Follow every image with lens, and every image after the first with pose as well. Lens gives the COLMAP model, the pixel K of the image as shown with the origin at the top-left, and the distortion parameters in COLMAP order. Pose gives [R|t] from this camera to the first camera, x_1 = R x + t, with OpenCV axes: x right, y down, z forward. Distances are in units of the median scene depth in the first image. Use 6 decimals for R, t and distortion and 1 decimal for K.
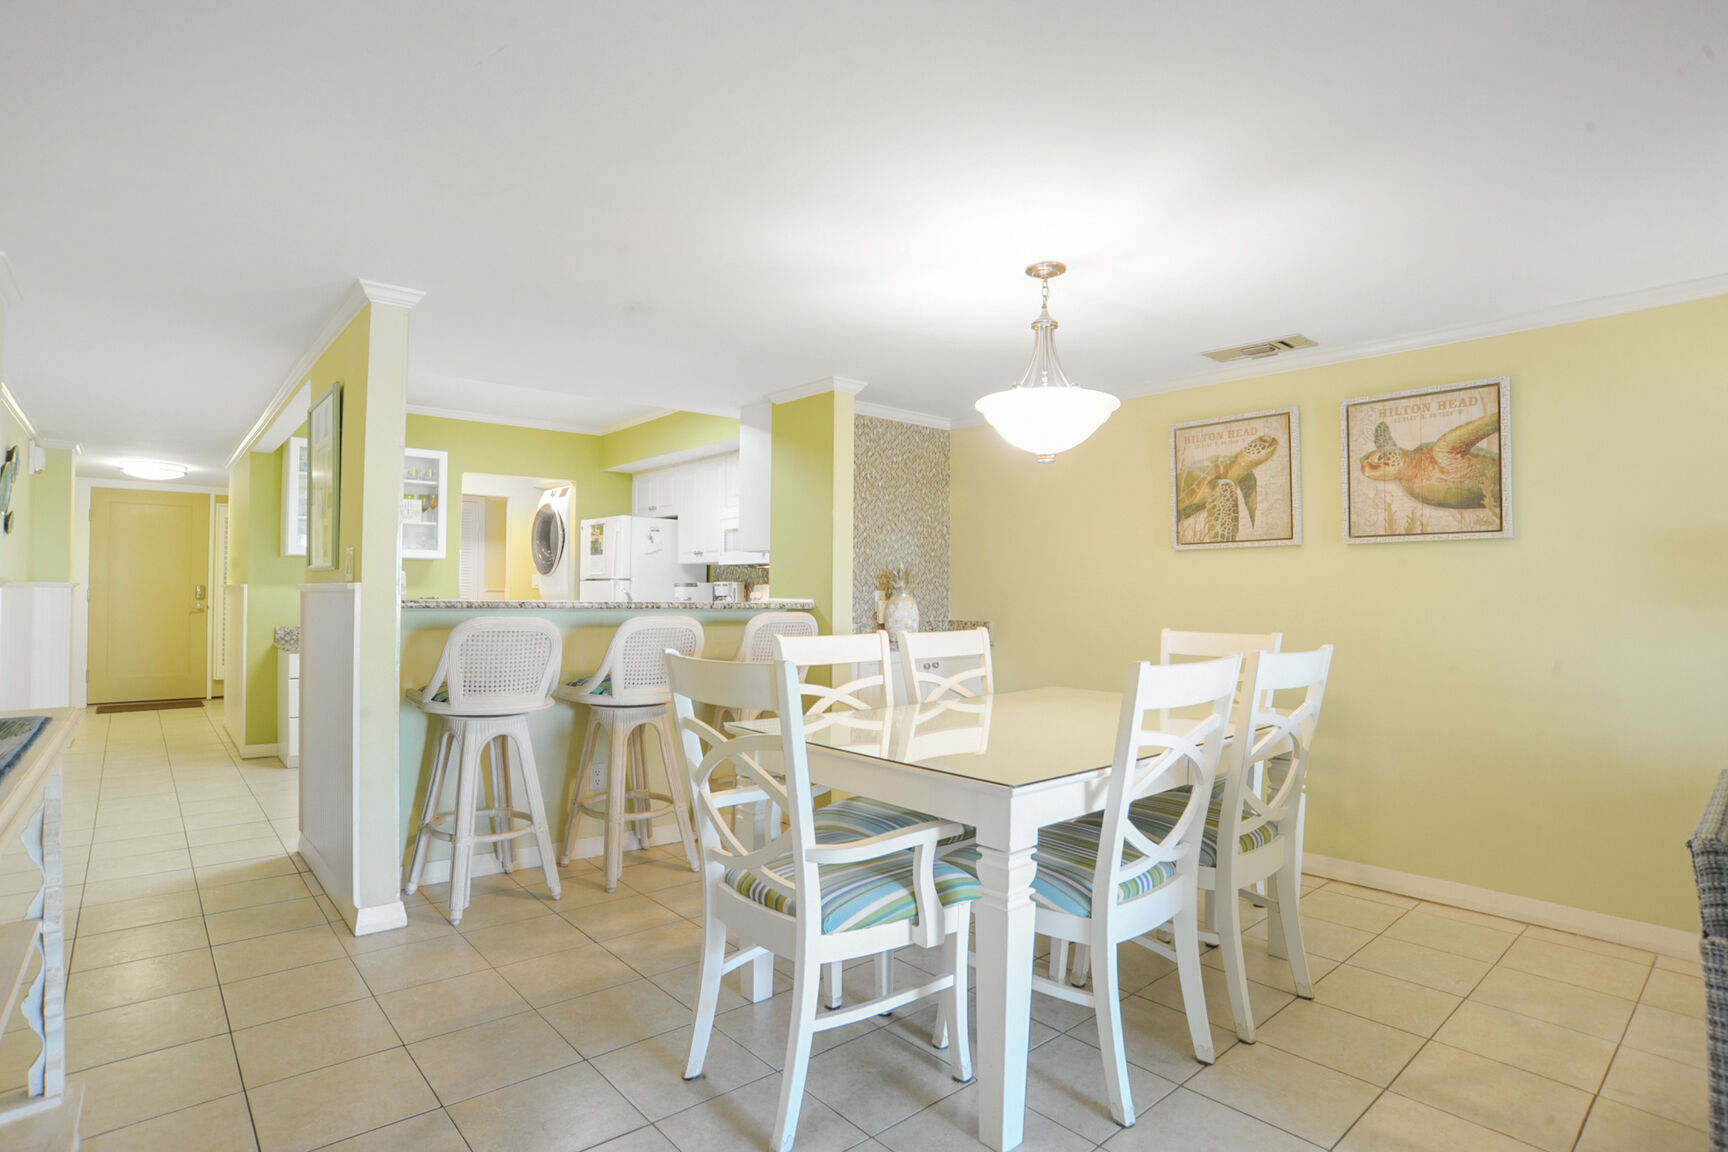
lens RADIAL K [[883.8, 0, 859.7], [0, 883.8, 581.5], [0, 0, 1]] dist [-0.106184, 0.050950]
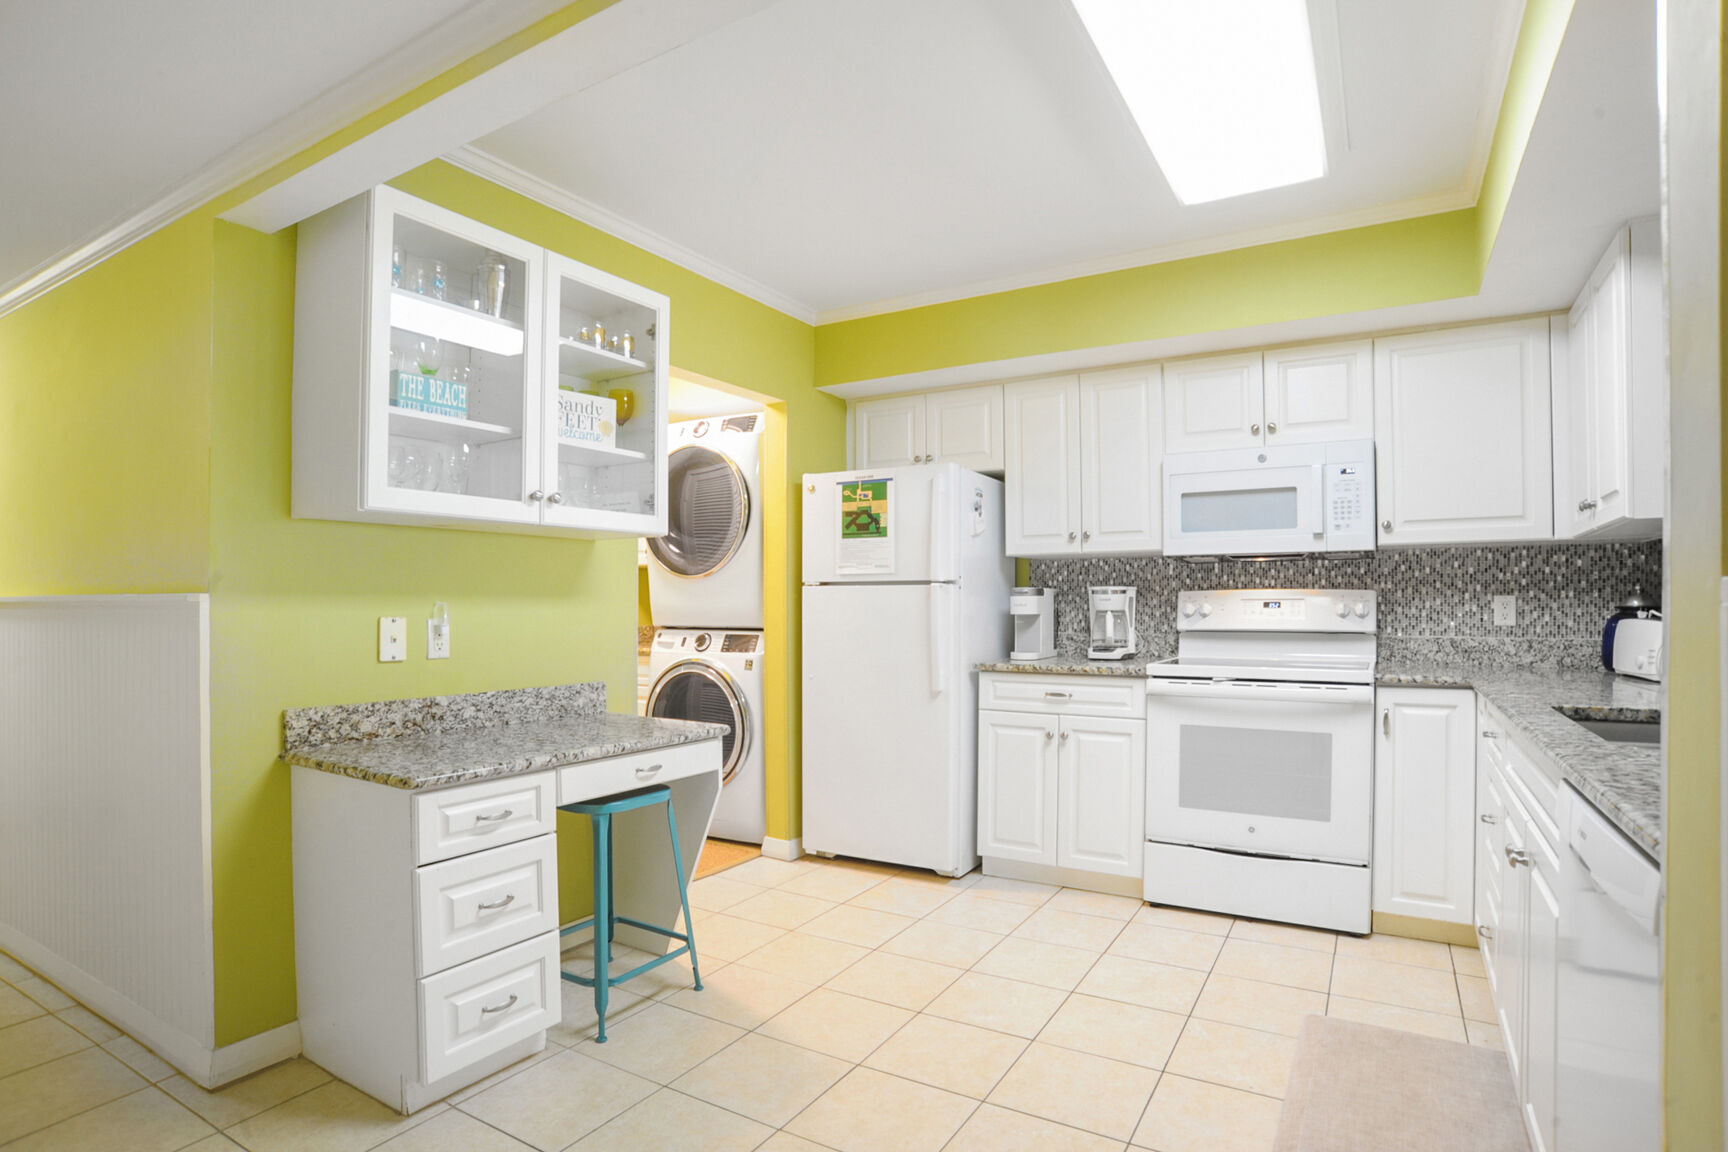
lens RADIAL K [[898.2, 0, 851.6], [0, 898.2, 602.0], [0, 0, 1]] dist [-0.110149, 0.054280]
pose [[0.952602, -0.007670, 0.304122, -0.675353], [0.004427, 0.999926, 0.011352, 0.004411], [-0.304187, -0.009467, 0.952565, 0.678552]]
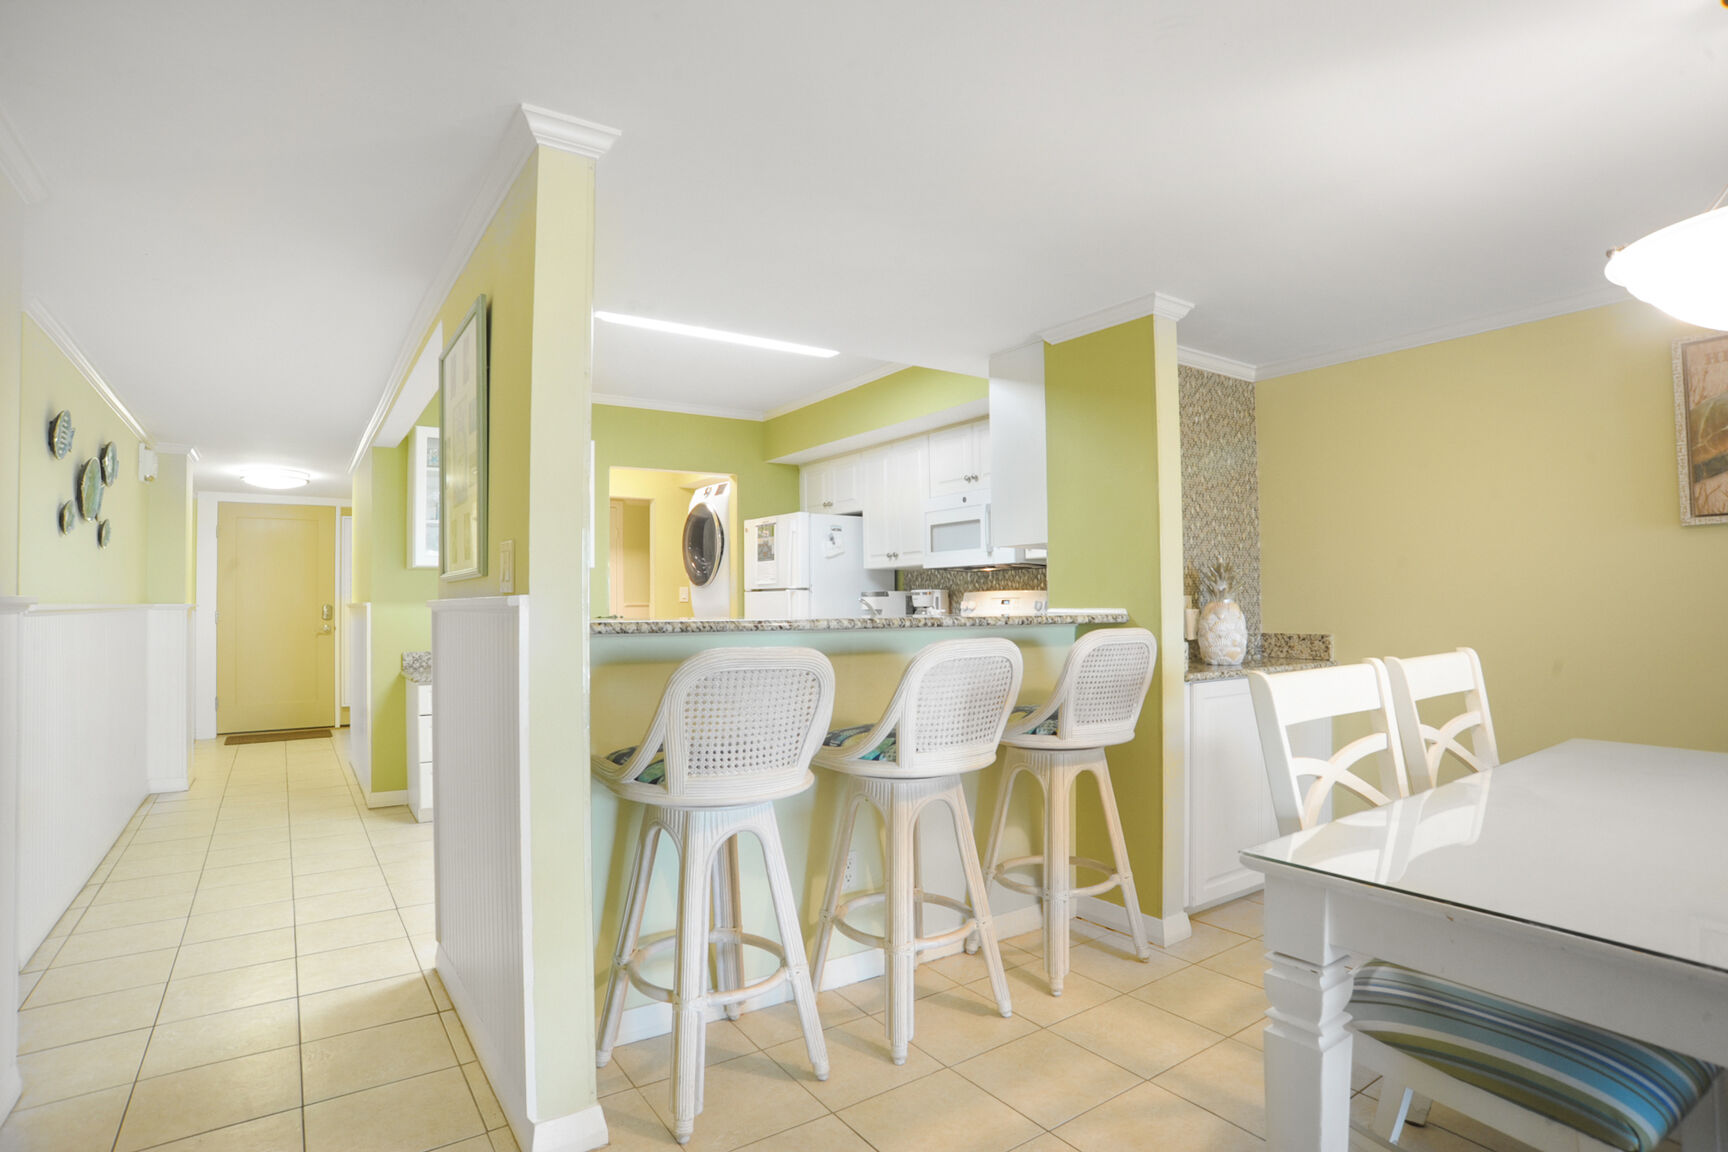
lens RADIAL K [[883.8, 0, 859.7], [0, 883.8, 581.5], [0, 0, 1]] dist [-0.106184, 0.050950]
pose [[0.993020, -0.020311, -0.116187, -0.160114], [0.019065, 0.999748, -0.011832, 0.002029], [0.116398, 0.009534, 0.993157, 0.239006]]
